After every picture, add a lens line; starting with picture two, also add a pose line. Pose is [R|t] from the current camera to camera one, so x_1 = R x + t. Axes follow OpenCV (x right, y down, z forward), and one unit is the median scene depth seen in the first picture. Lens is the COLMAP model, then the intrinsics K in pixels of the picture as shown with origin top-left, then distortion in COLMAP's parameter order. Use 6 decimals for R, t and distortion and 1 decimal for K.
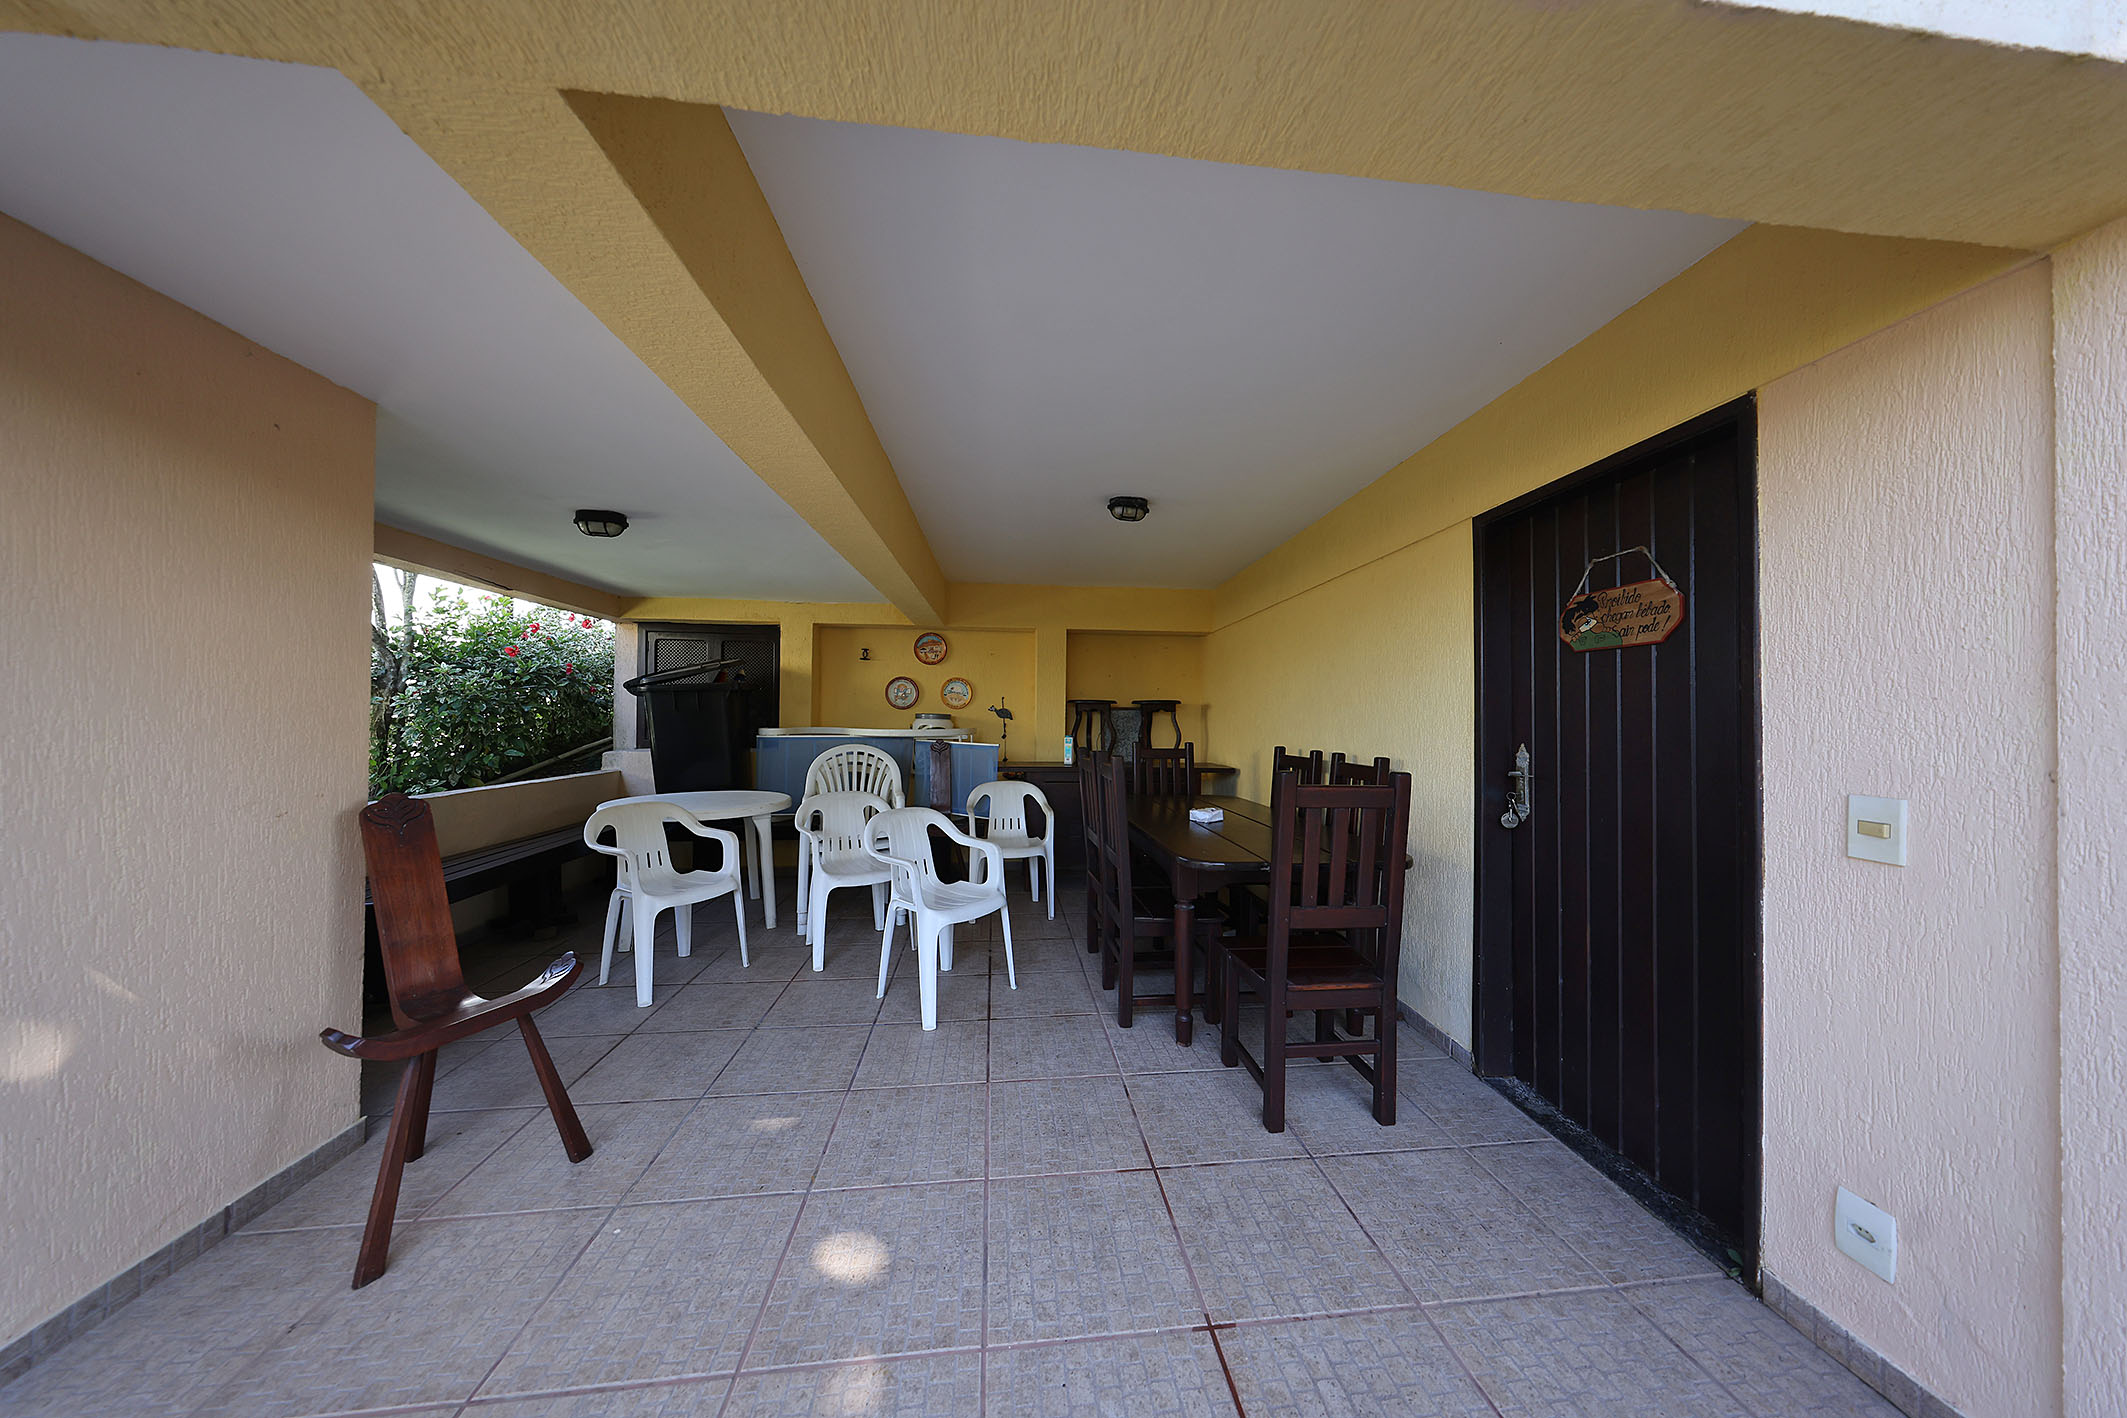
lens RADIAL K [[617.9, 0, 1062.9], [0, 617.9, 710.1], [0, 0, 1]] dist [0.000635, 0.000044]
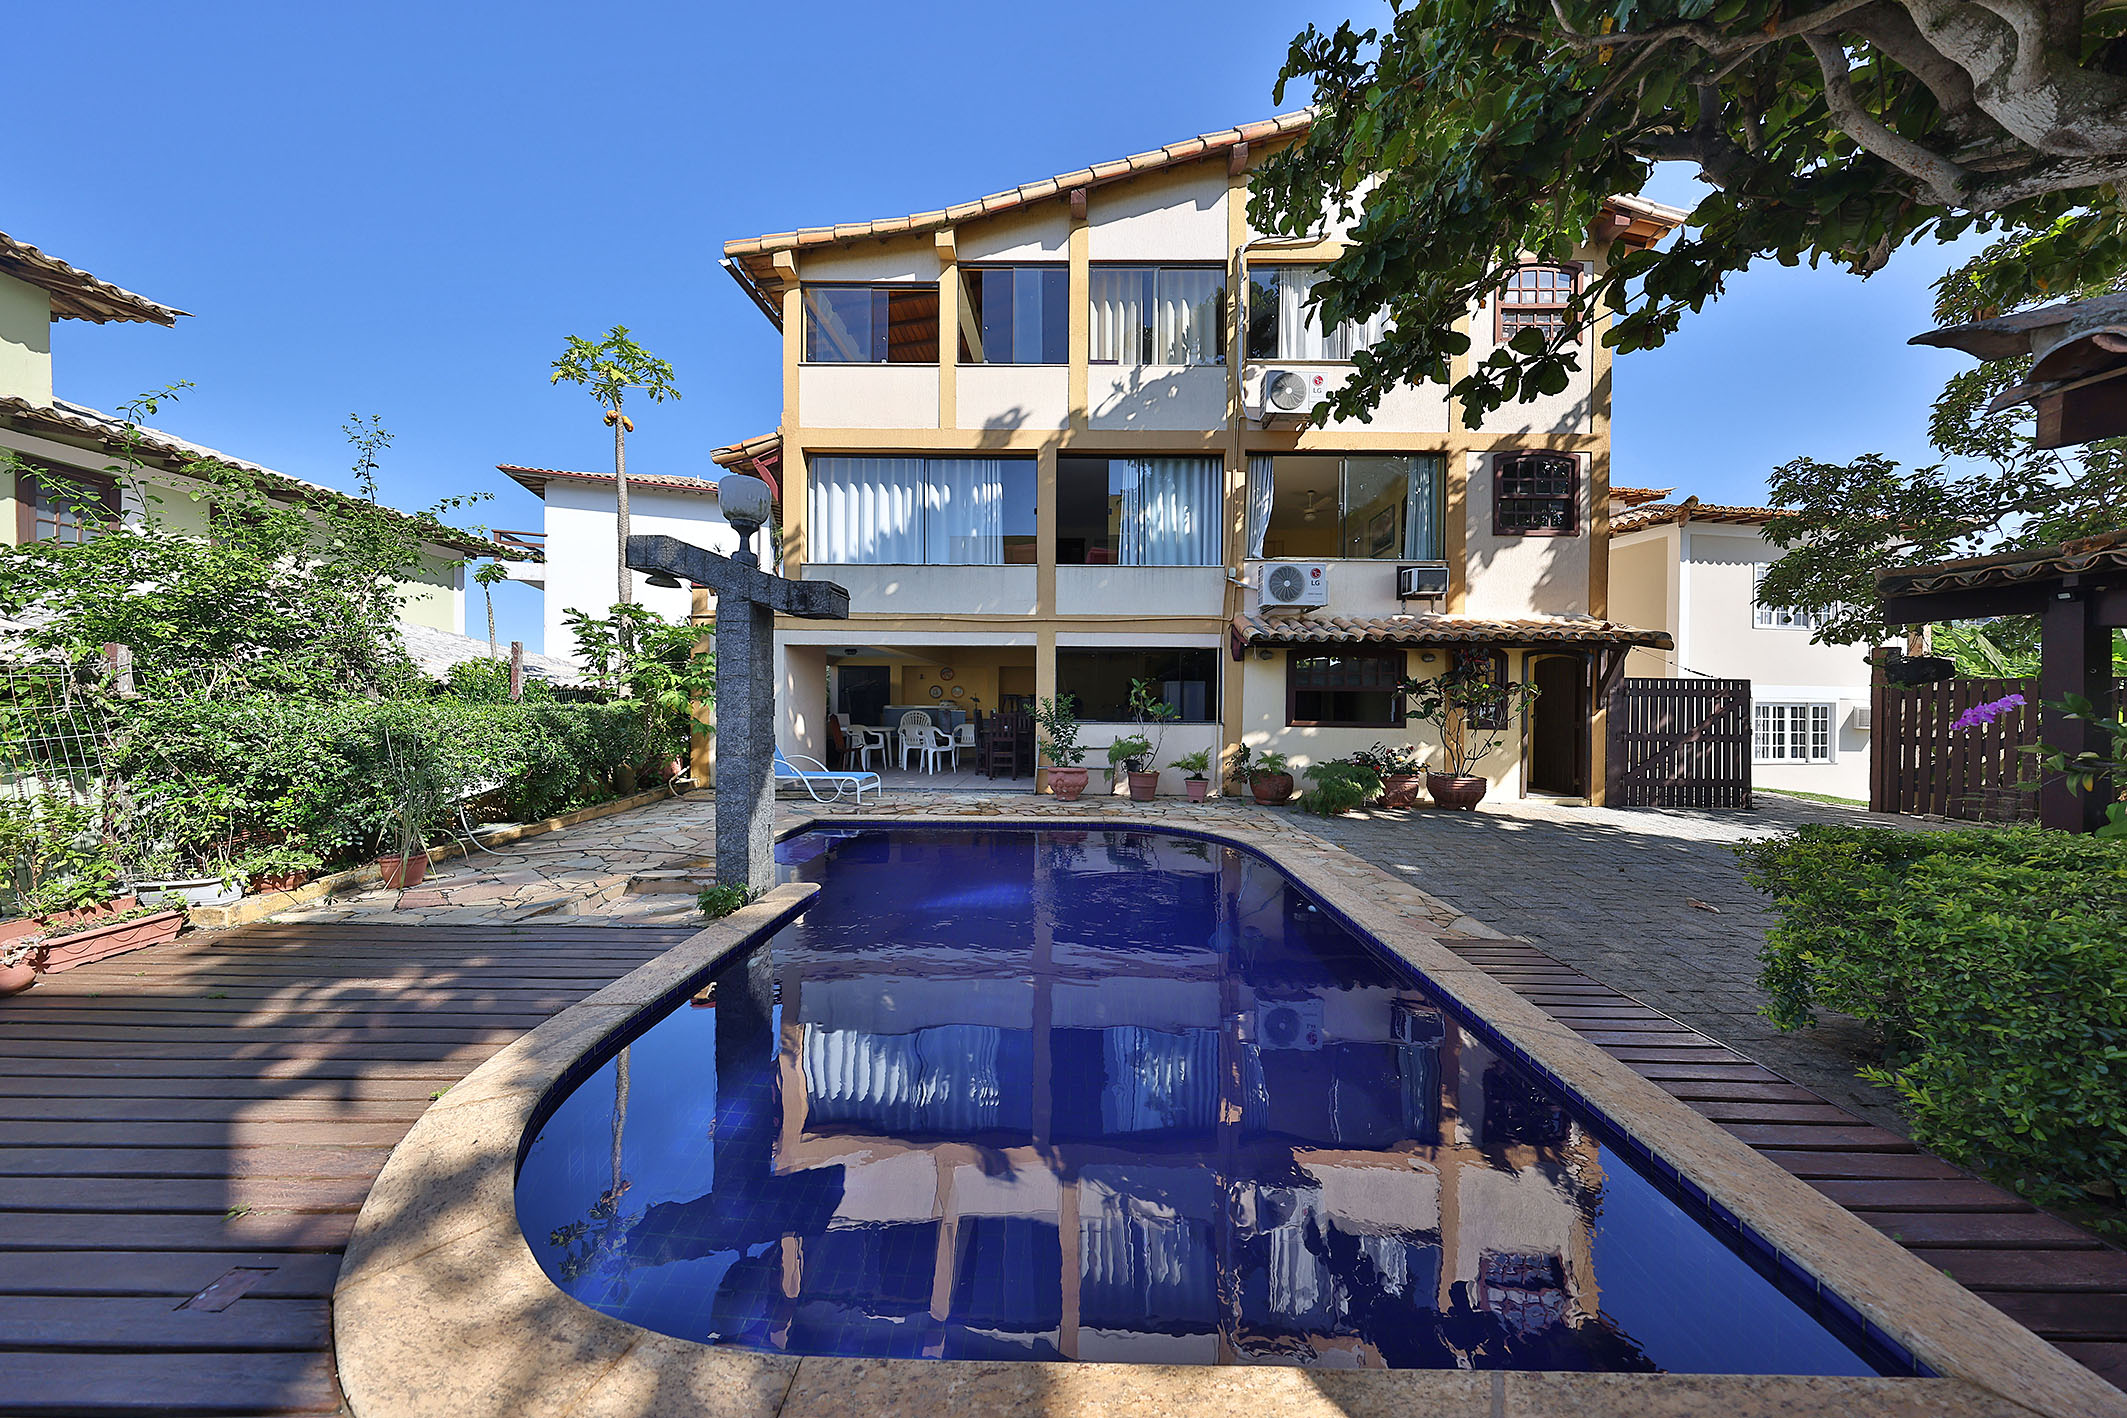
lens RADIAL K [[617.9, 0, 1077.7], [0, 617.9, 710.8], [0, 0, 1]] dist [0.000635, 0.000044]
pose [[0.995388, 0.000922, -0.095922, 0.600129], [0.001022, 0.999795, 0.020214, 0.000274], [0.095921, -0.020219, 0.995184, -1.567377]]
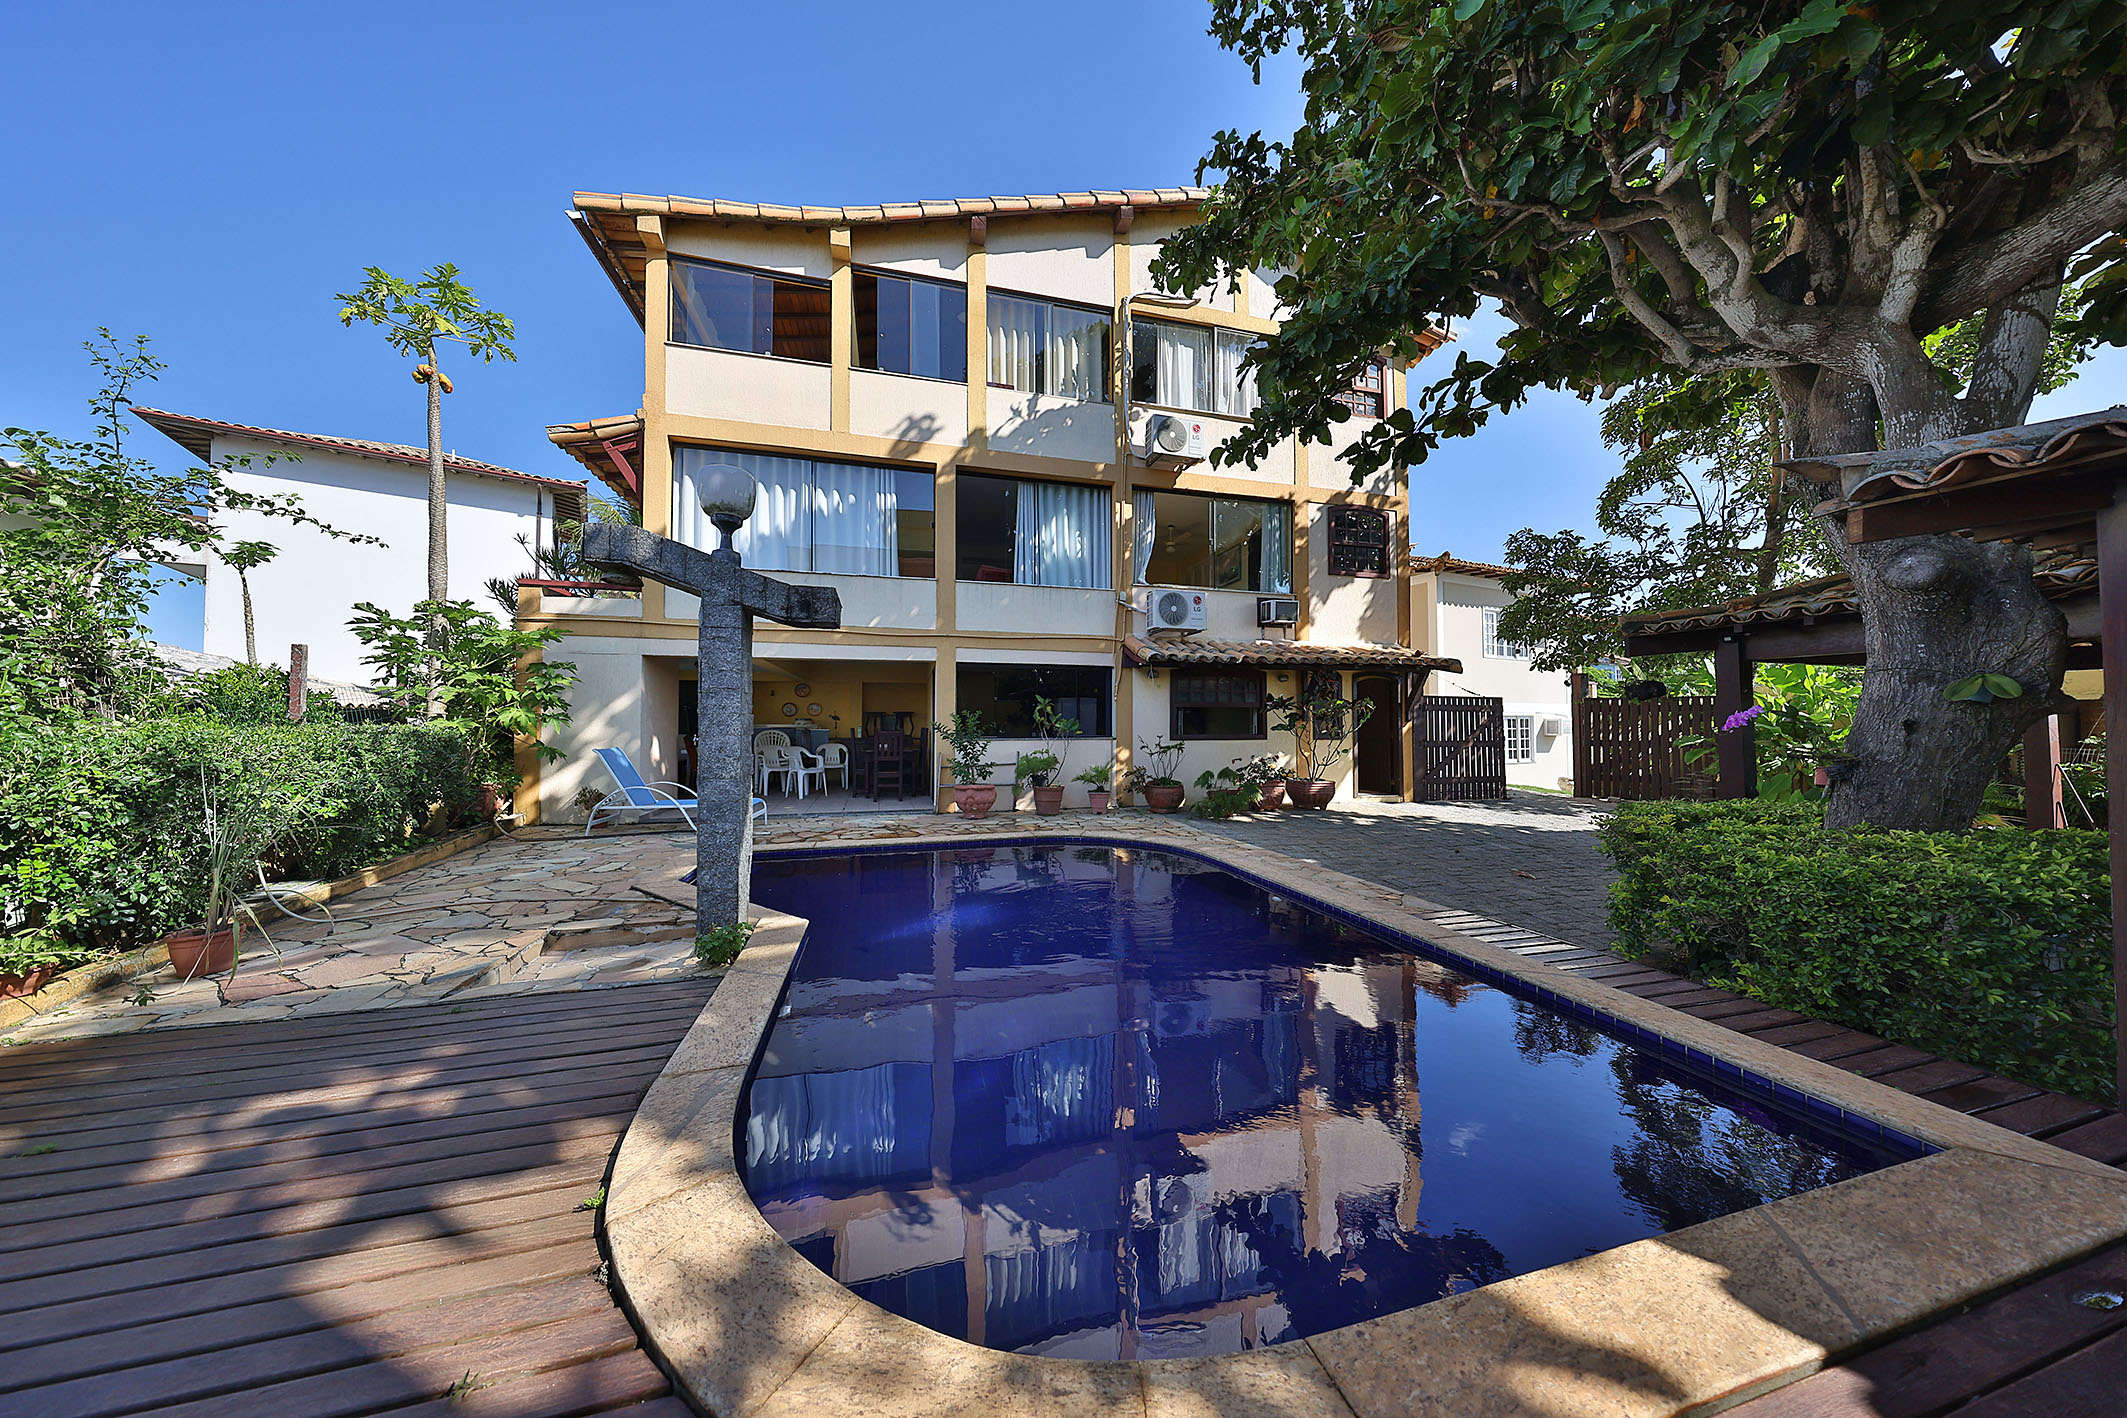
lens RADIAL K [[617.9, 0, 1055.1], [0, 617.9, 708.9], [0, 0, 1]] dist [0.000635, 0.000044]
pose [[0.985765, -0.005213, 0.168049, 0.359809], [0.007254, 0.999907, -0.011531, 0.004487], [-0.167973, 0.012586, 0.985711, -1.574550]]
